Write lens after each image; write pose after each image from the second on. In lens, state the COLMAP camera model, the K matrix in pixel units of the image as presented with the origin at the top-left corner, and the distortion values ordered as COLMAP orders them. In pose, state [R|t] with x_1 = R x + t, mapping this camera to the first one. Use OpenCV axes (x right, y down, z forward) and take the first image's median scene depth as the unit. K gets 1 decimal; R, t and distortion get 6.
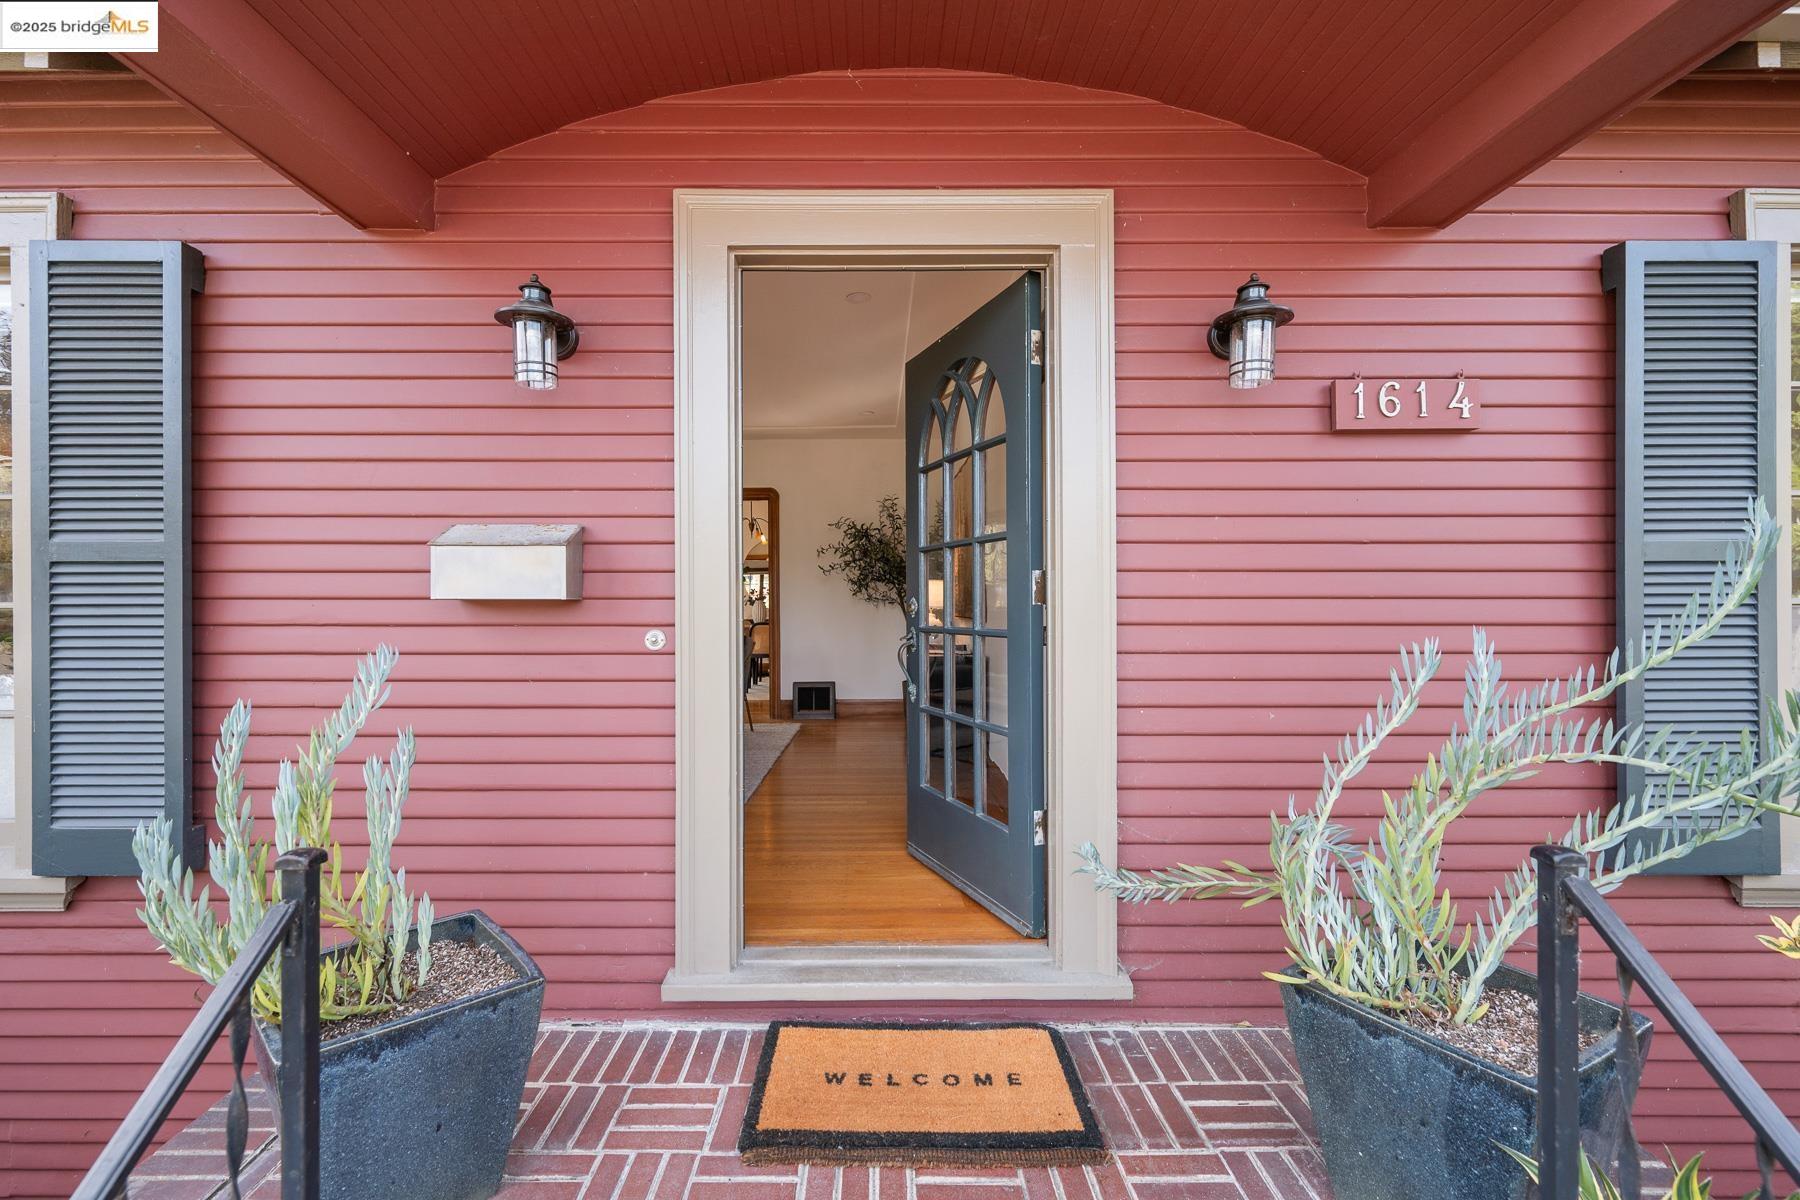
lens RADIAL K [[776.3, 0, 897.4], [0, 776.3, 600.4], [0, 0, 1]] dist [0.000009, 0.000000]
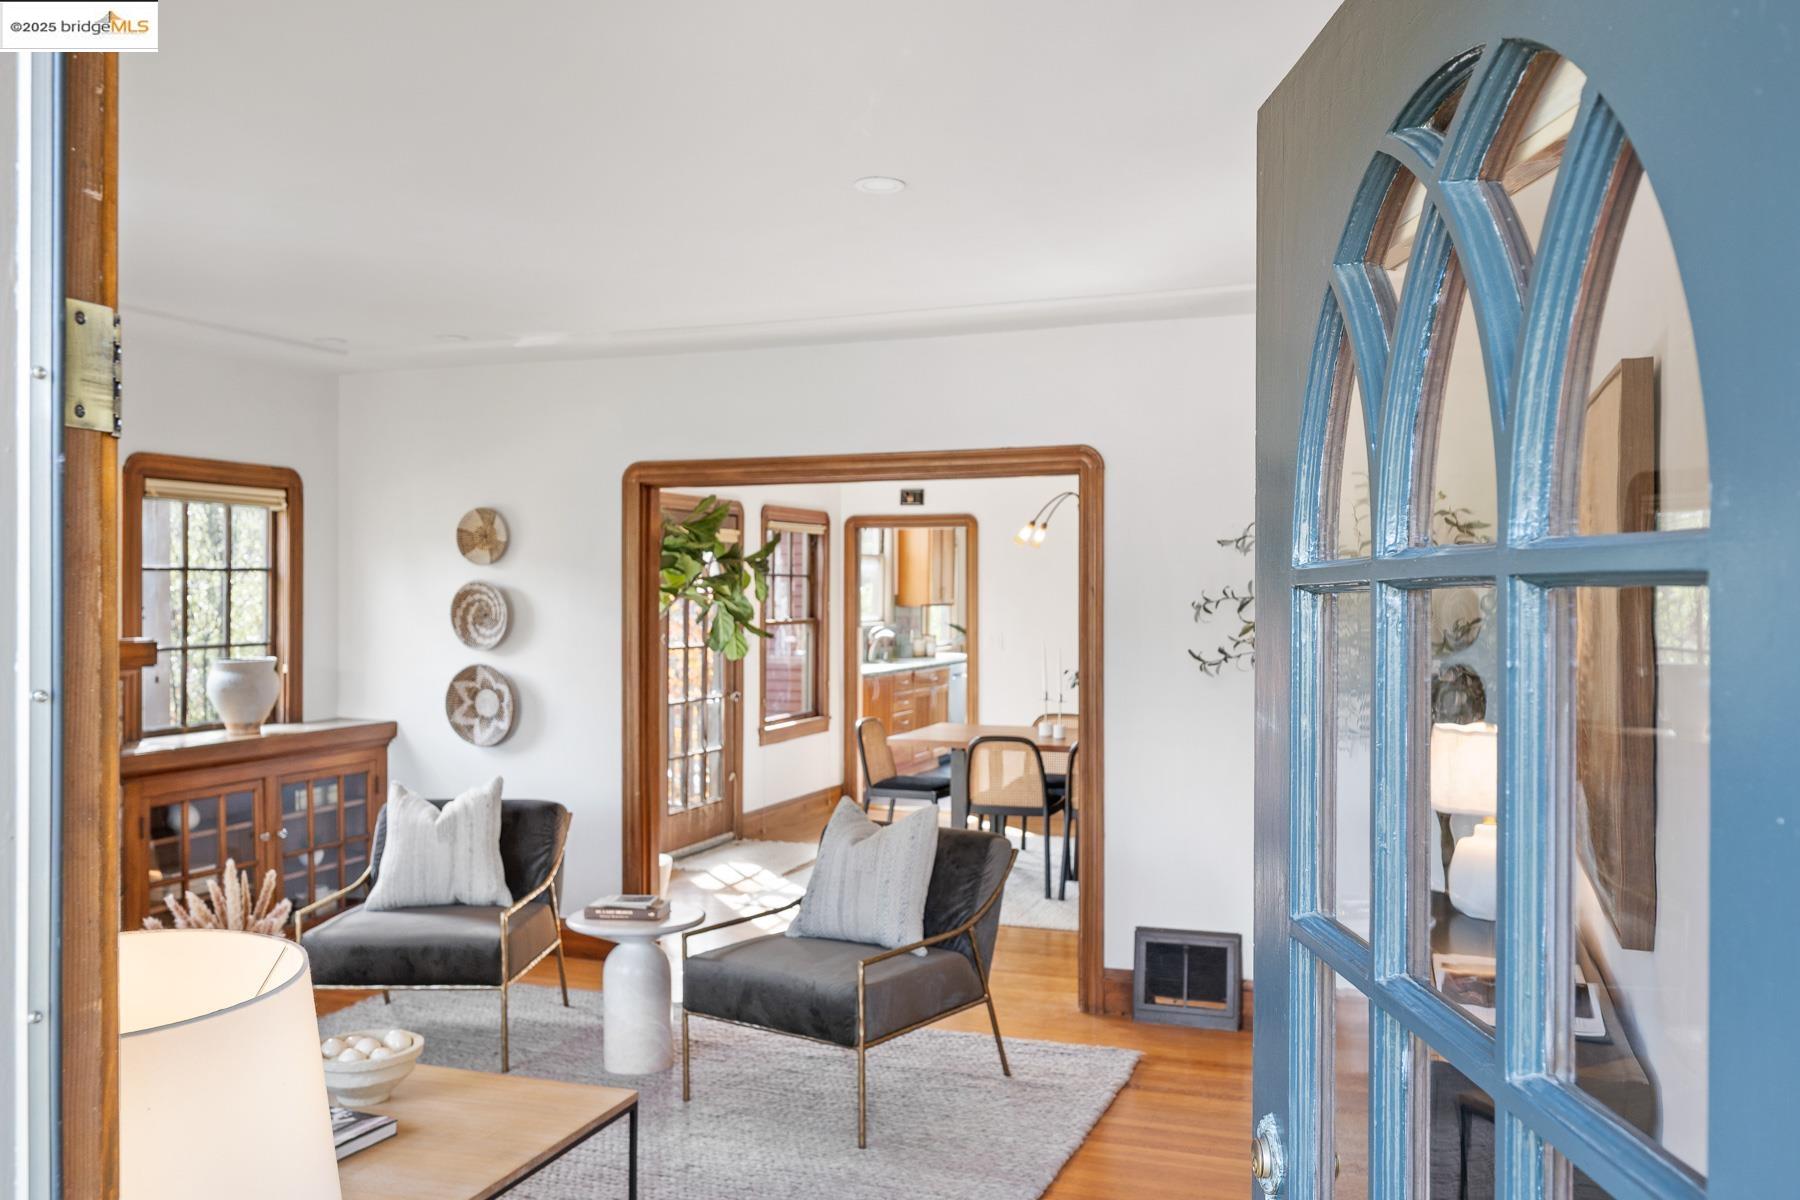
lens RADIAL K [[1488.8, 0, 901.1], [0, 1488.8, 600.3], [0, 0, 1]] dist [0.007914, 0.003117]
pose [[0.932322, 0.004135, -0.361606, 0.048563], [-0.002881, 0.999988, 0.004006, -0.100977], [0.361618, -0.002694, 0.932322, 0.341006]]
